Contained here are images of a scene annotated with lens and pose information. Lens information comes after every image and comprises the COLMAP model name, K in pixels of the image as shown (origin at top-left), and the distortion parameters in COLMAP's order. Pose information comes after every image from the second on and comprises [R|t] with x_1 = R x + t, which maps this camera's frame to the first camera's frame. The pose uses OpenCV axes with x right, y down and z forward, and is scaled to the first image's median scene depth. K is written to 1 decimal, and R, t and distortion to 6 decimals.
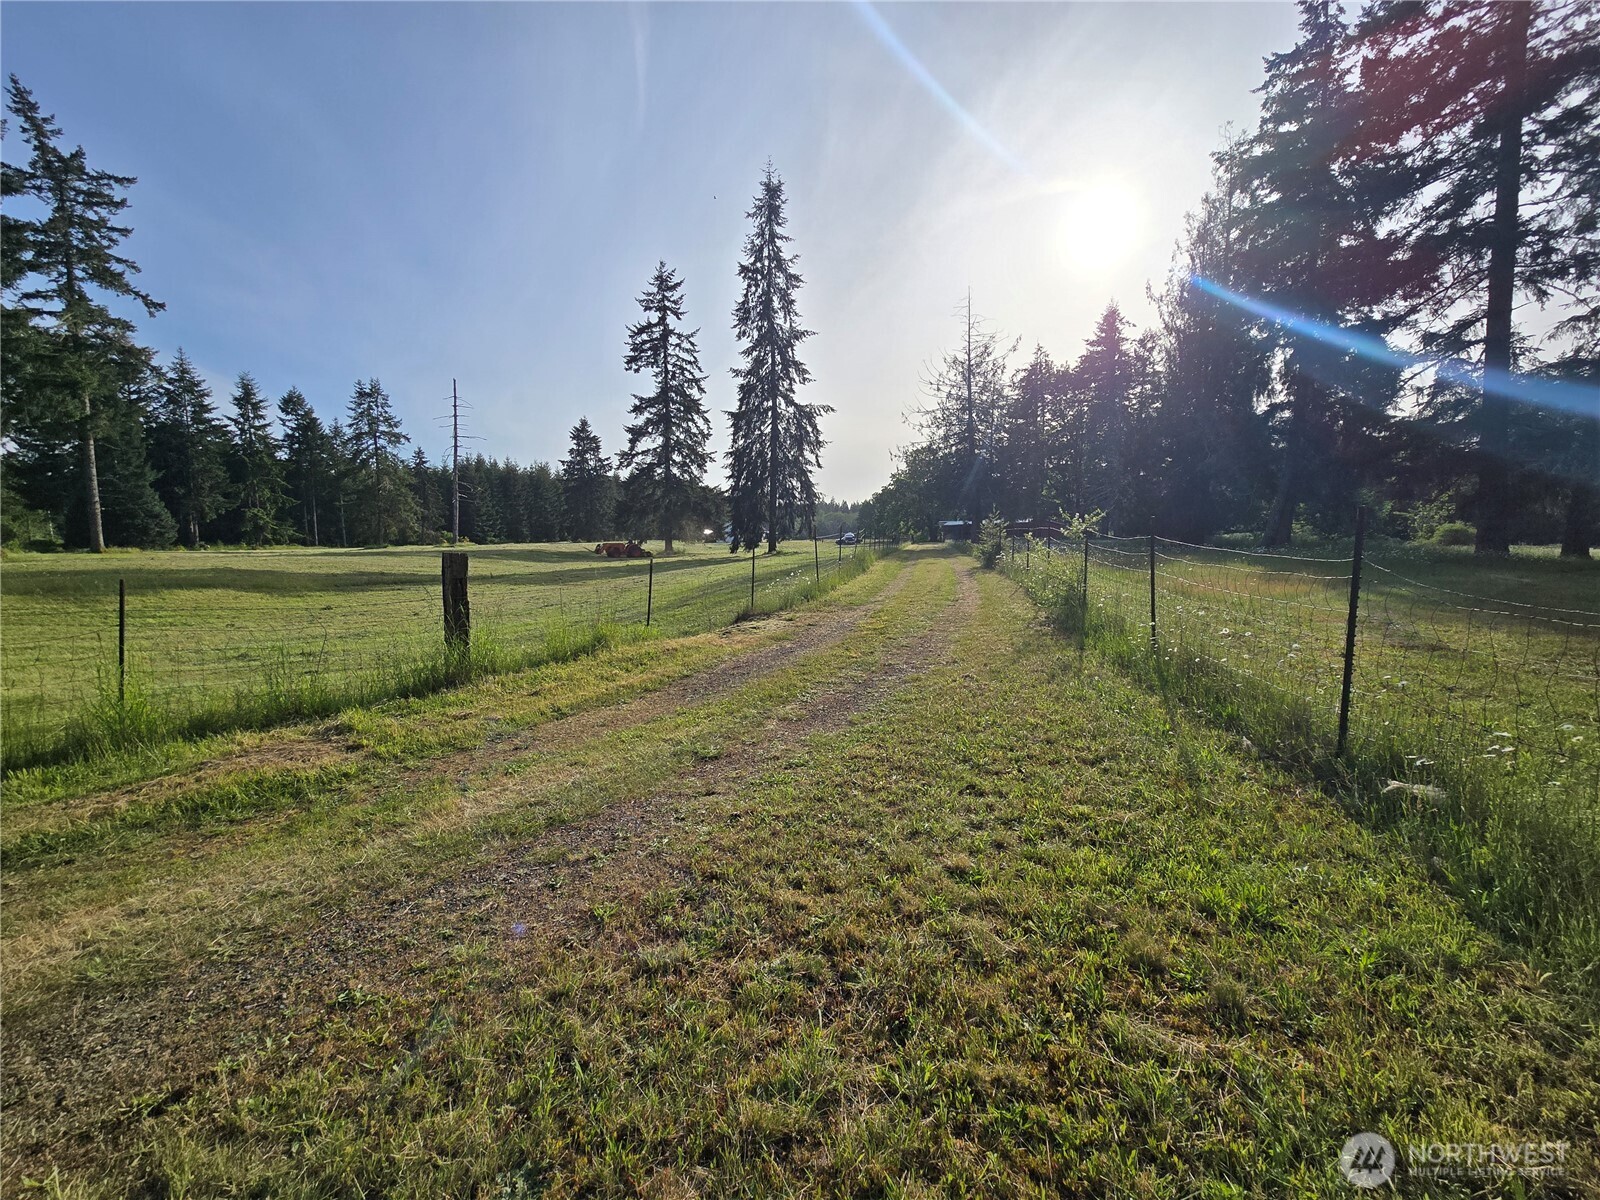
lens RADIAL K [[659.7, 0, 800.0], [0, 659.7, 600.0], [0, 0, 1]] dist [0.000521, 0.000464]
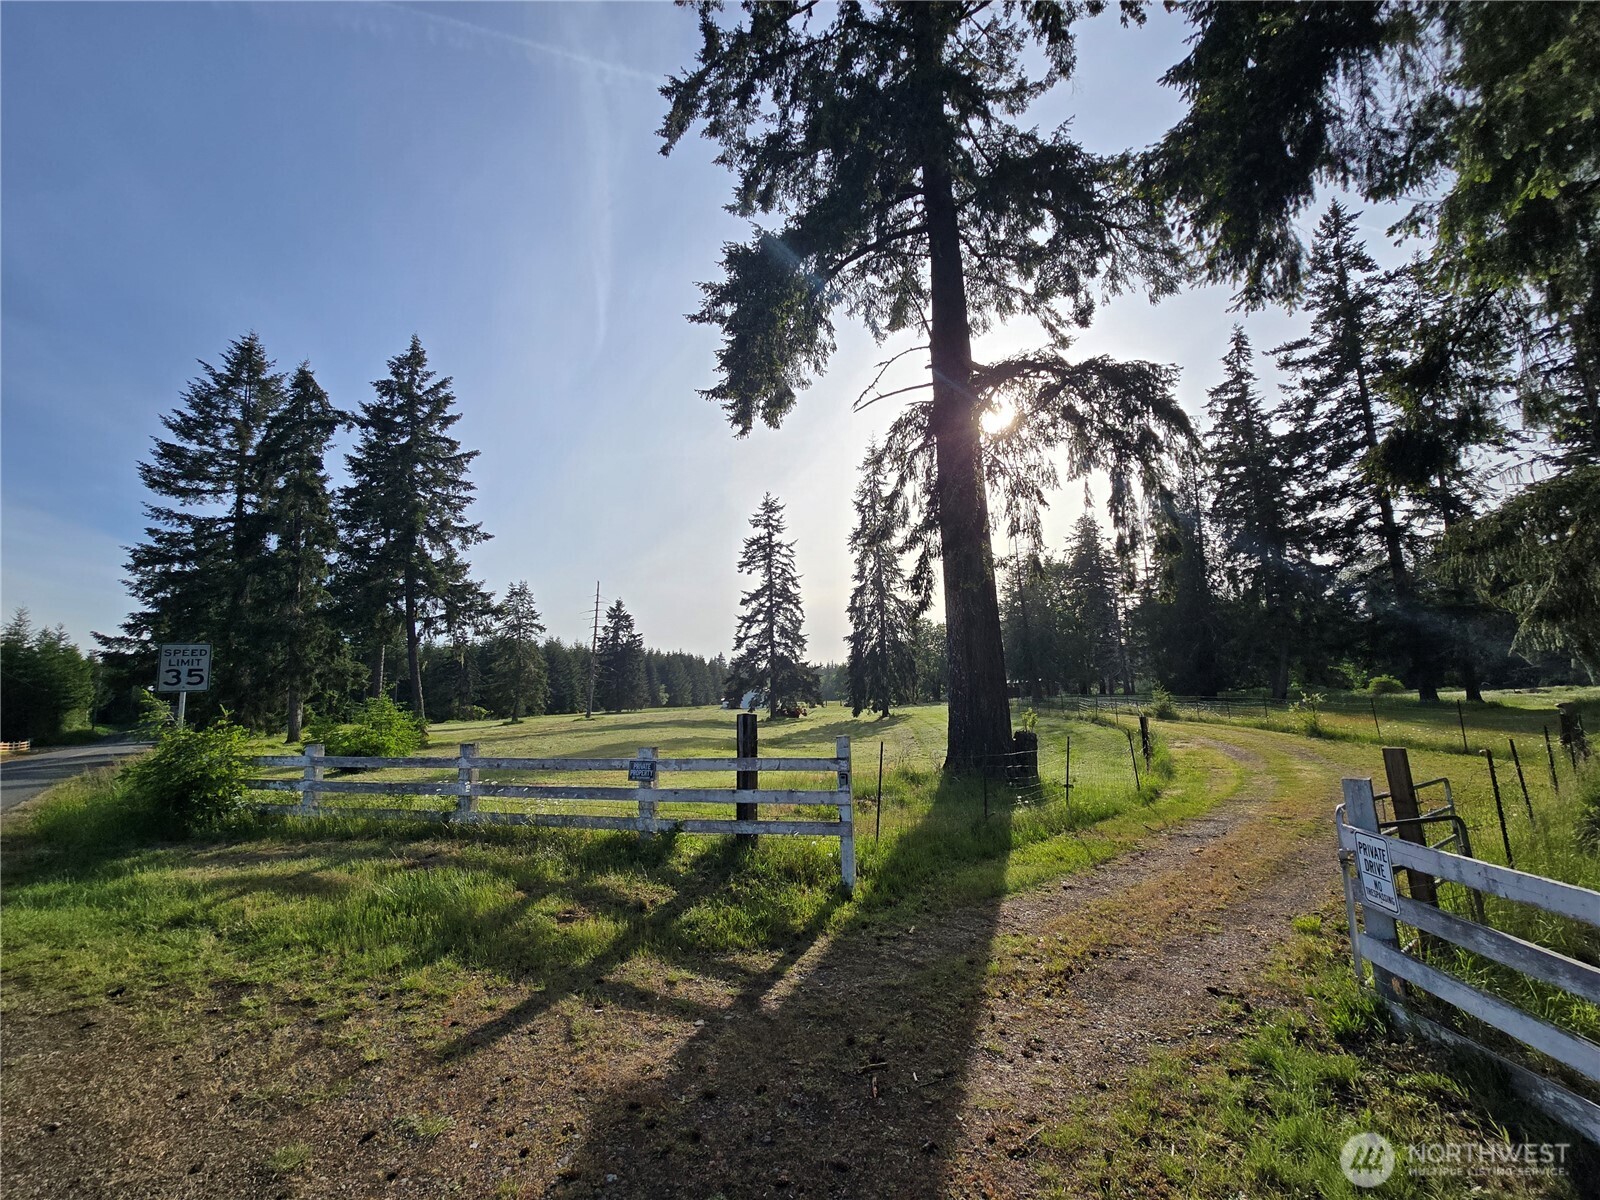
lens RADIAL K [[639.9, 0, 800.7], [0, 639.9, 587.7], [0, 0, 1]] dist [-0.019089, 0.000099]
pose [[0.996696, -0.015759, 0.079683, -0.243880], [0.036182, 0.964433, -0.261838, 0.001044], [-0.072722, 0.263856, 0.961817, -0.164074]]
